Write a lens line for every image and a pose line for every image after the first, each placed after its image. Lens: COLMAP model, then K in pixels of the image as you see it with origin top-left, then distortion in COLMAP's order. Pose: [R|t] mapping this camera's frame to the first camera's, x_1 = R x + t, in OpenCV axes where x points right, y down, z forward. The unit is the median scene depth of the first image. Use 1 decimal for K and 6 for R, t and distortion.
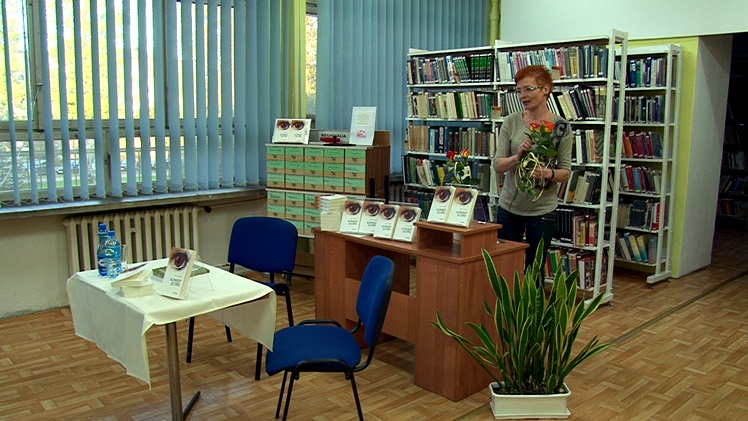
lens RADIAL K [[699.7, 0, 341.5], [0, 699.7, 228.1], [0, 0, 1]] dist [-0.126302, 0.098610]
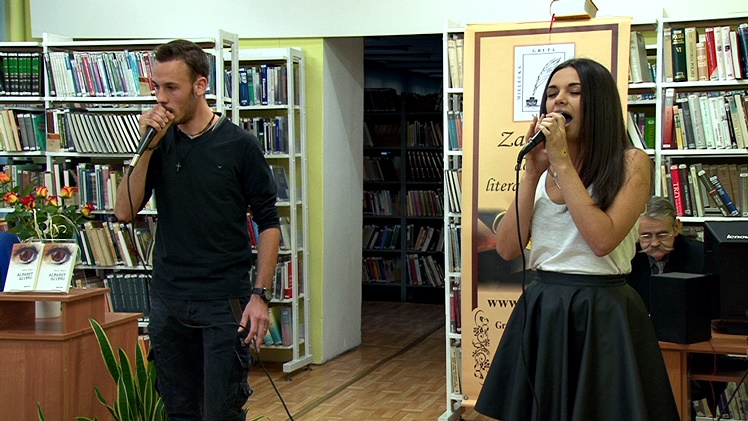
lens RADIAL K [[861.6, 0, 375.1], [0, 861.6, 208.7], [0, 0, 1]] dist [0.097956, 0.000000]
pose [[0.866502, -0.042411, 0.497369, 0.084087], [0.086621, 0.994043, -0.066145, -0.023510], [-0.491601, 0.100397, 0.865014, 0.146206]]
